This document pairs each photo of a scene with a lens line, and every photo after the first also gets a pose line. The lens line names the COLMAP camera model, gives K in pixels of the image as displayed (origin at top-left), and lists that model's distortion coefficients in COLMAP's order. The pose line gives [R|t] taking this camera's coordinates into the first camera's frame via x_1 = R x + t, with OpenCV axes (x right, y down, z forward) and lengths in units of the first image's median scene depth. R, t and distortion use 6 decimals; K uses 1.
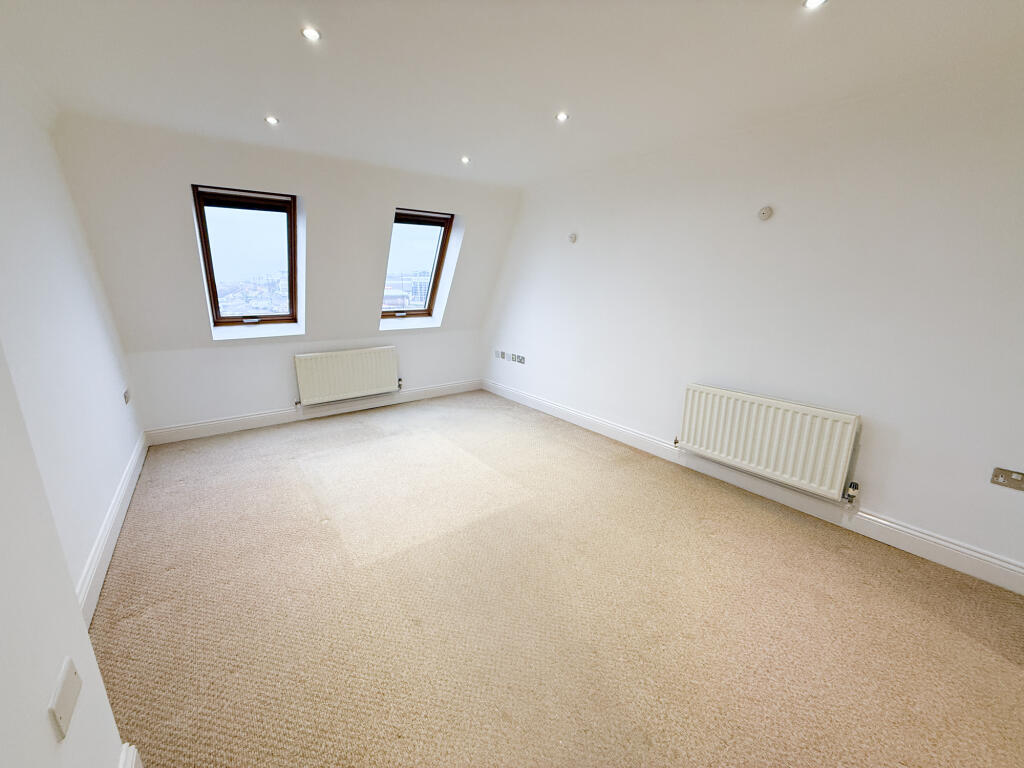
lens RADIAL K [[411.1, 0, 510.2], [0, 411.1, 385.2], [0, 0, 1]] dist [0.001311, 0.000051]
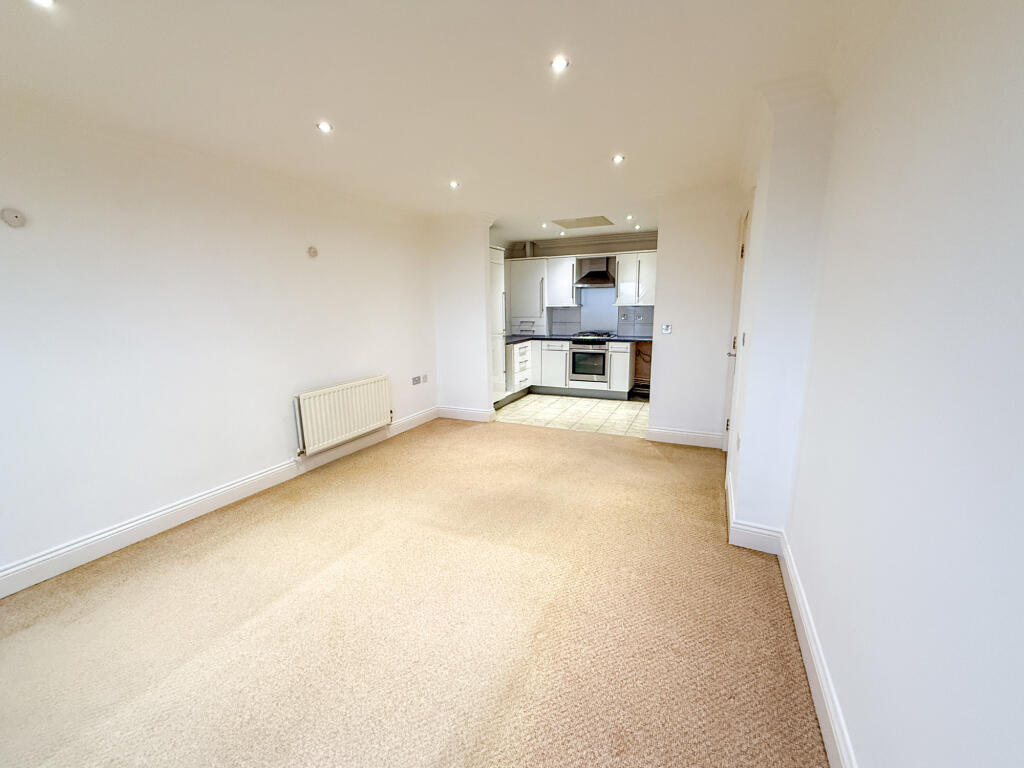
lens RADIAL K [[411.1, 0, 511.3], [0, 411.1, 383.9], [0, 0, 1]] dist [0.001311, 0.000051]
pose [[-0.480277, -0.160001, 0.862400, -0.830657], [0.220681, 0.929550, 0.295359, -0.247576], [-0.848902, 0.332169, -0.411132, 1.043788]]
